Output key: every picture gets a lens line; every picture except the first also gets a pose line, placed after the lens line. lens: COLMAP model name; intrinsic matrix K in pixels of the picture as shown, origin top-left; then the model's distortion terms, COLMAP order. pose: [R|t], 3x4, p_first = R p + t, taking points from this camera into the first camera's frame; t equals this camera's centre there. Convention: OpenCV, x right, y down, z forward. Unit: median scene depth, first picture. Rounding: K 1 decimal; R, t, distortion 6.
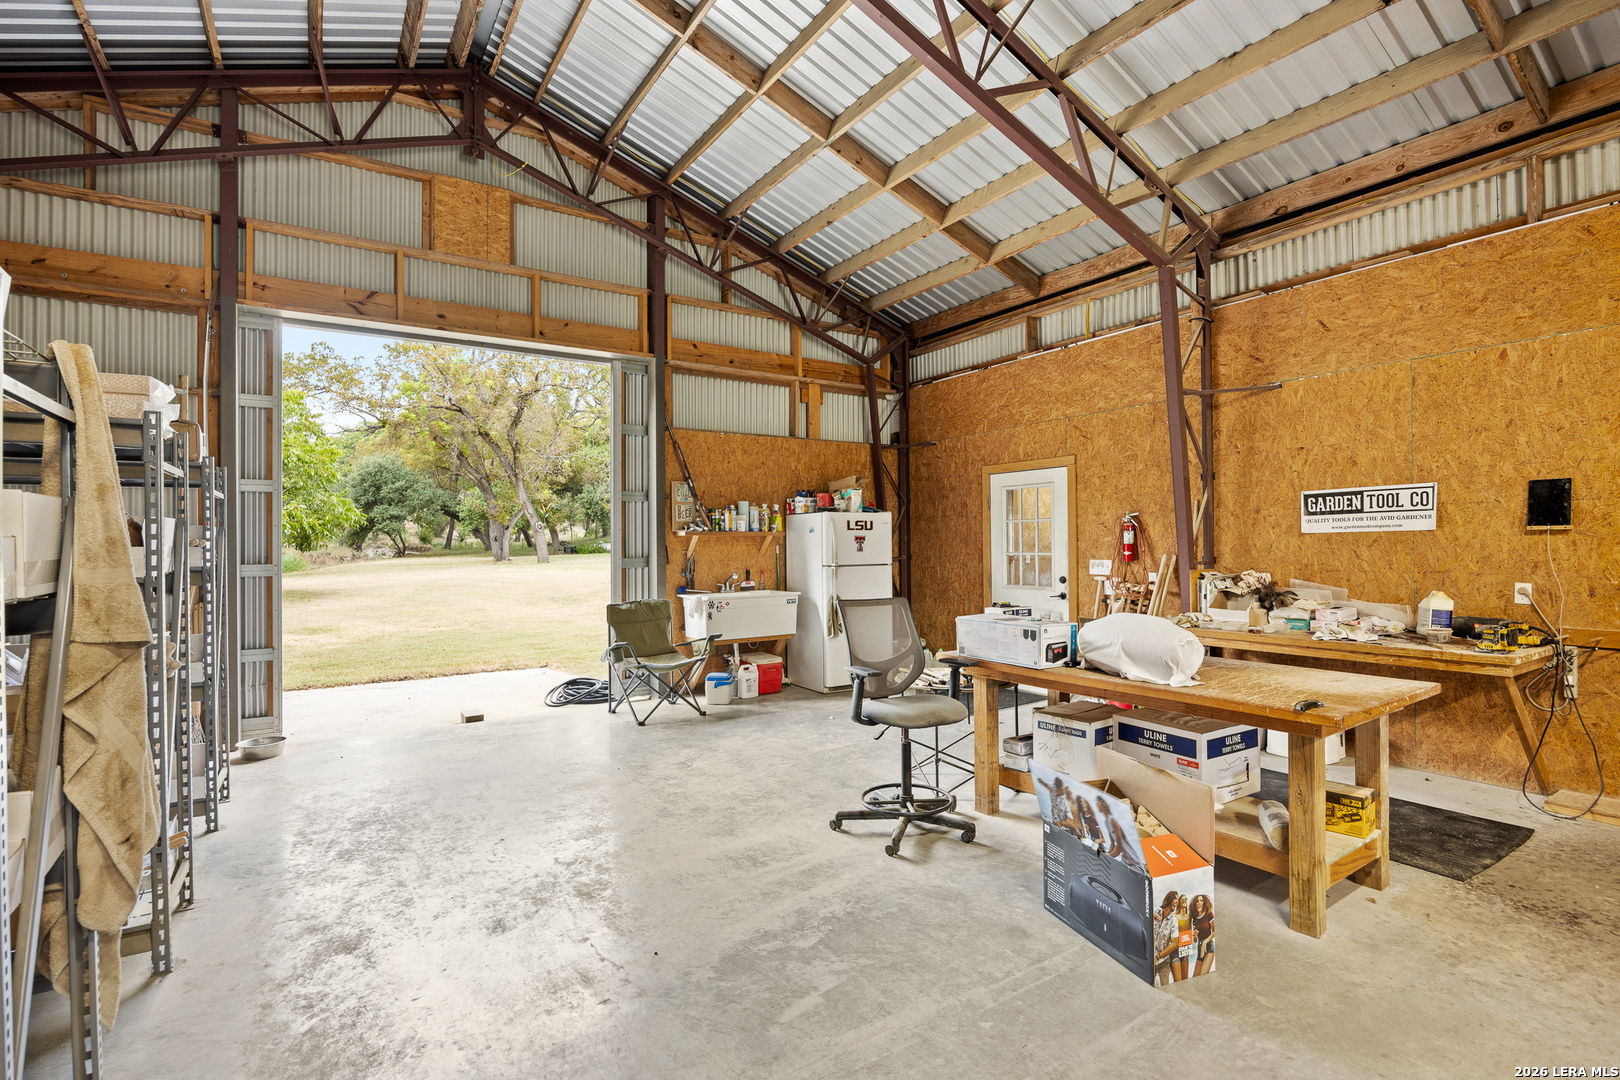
lens RADIAL K [[780.8, 0, 806.1], [0, 780.8, 541.7], [0, 0, 1]] dist [-0.002648, -0.002047]
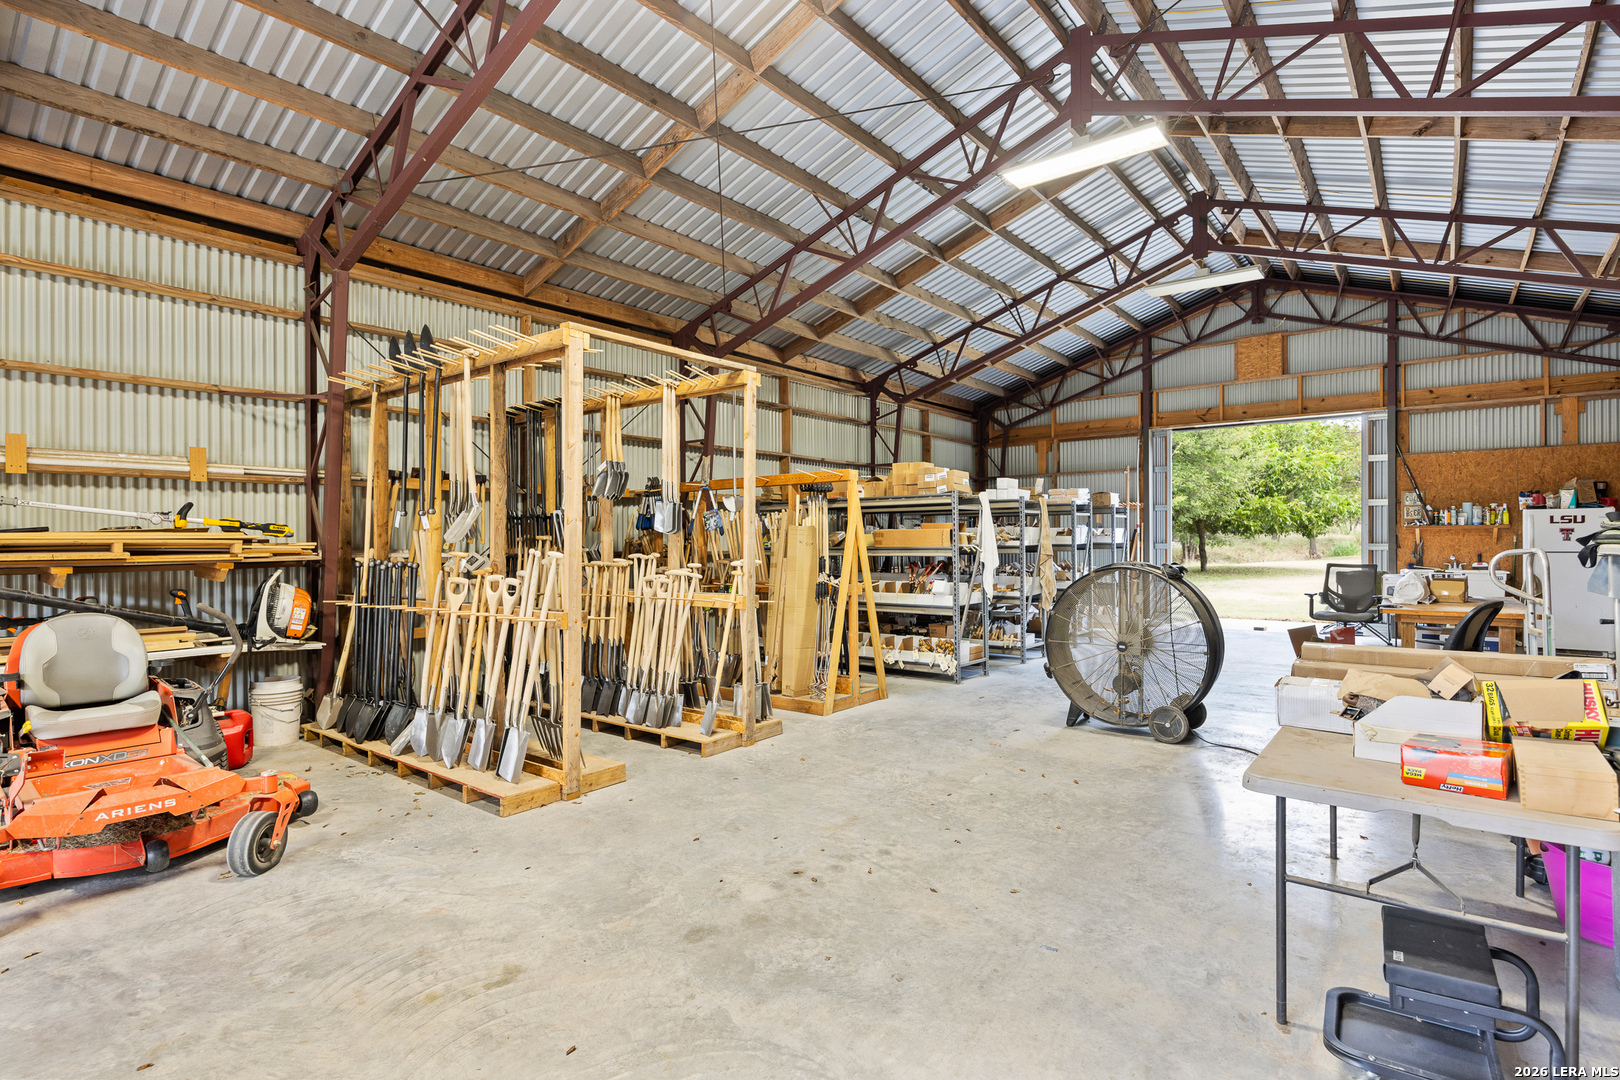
lens RADIAL K [[801.9, 0, 826.0], [0, 801.9, 540.9], [0, 0, 1]] dist [-0.003965, -0.000517]
pose [[0.344596, 0.010881, -0.938688, 0.831626], [0.004366, 0.999903, 0.013194, -0.008825], [0.938741, -0.008645, 0.344515, -0.507782]]
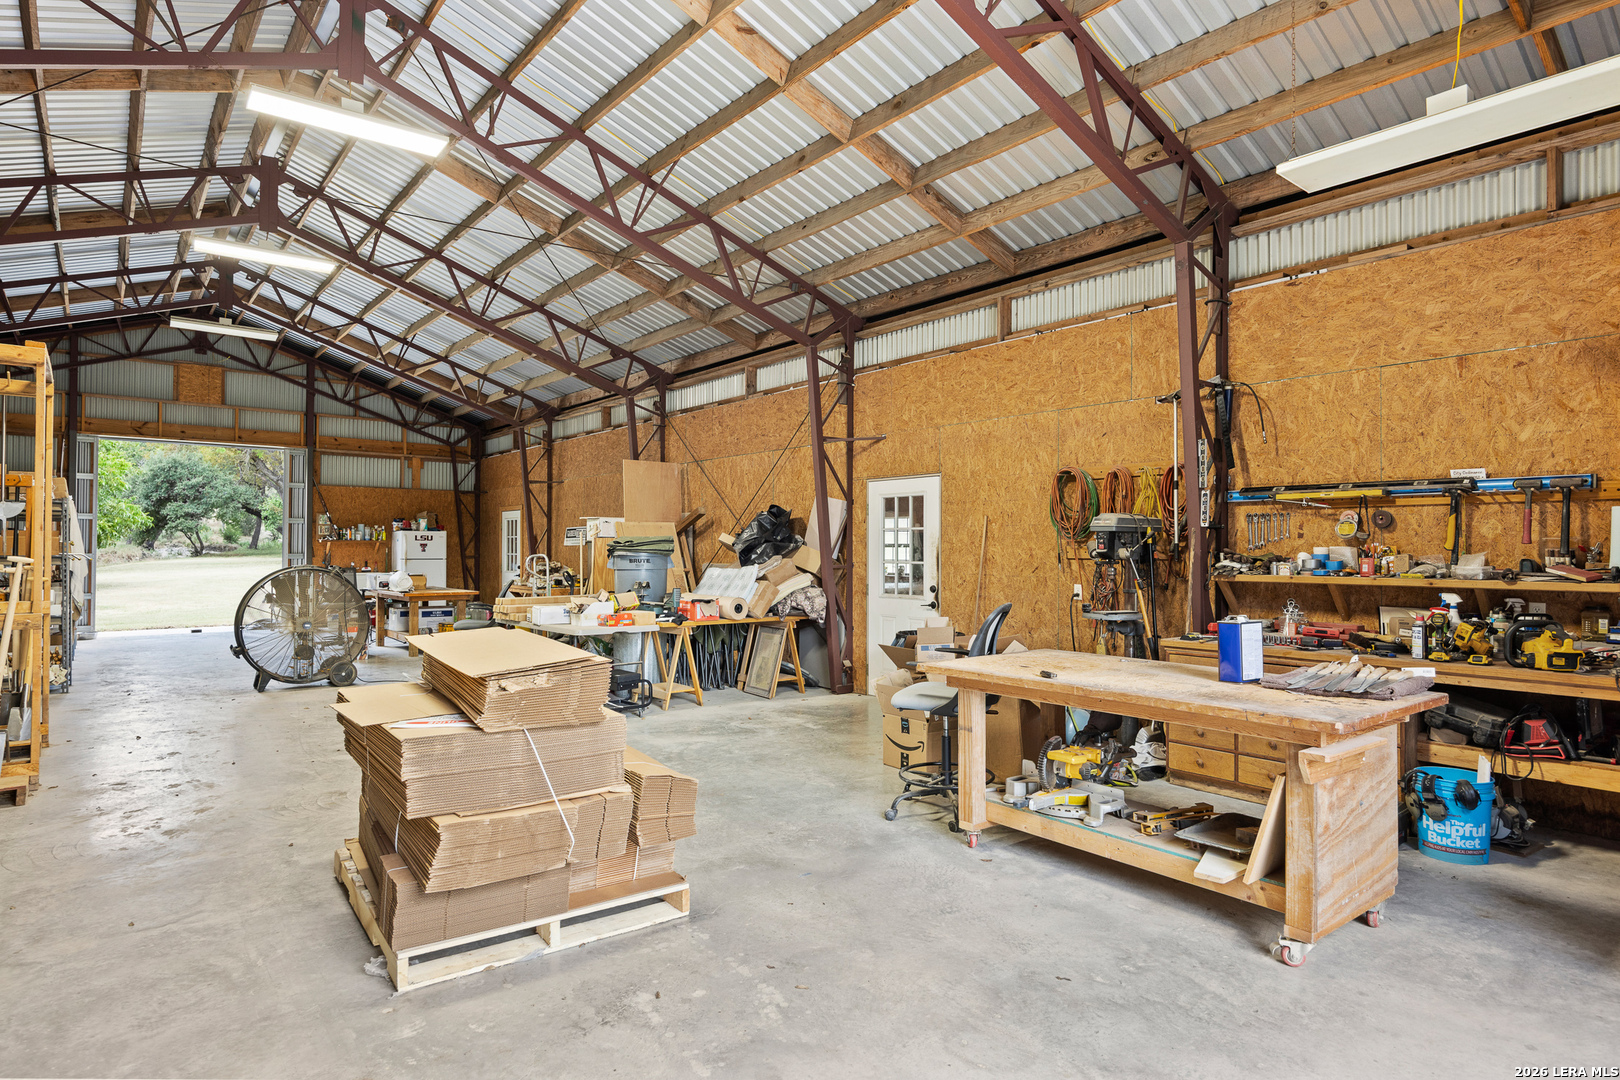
lens RADIAL K [[879.8, 0, 824.6], [0, 879.8, 548.5], [0, 0, 1]] dist [-0.020505, 0.004319]
pose [[0.990573, 0.016676, 0.135970, 0.735036], [-0.016570, 0.999861, -0.001906, -0.007791], [-0.135983, -0.000365, 0.990711, -1.223611]]
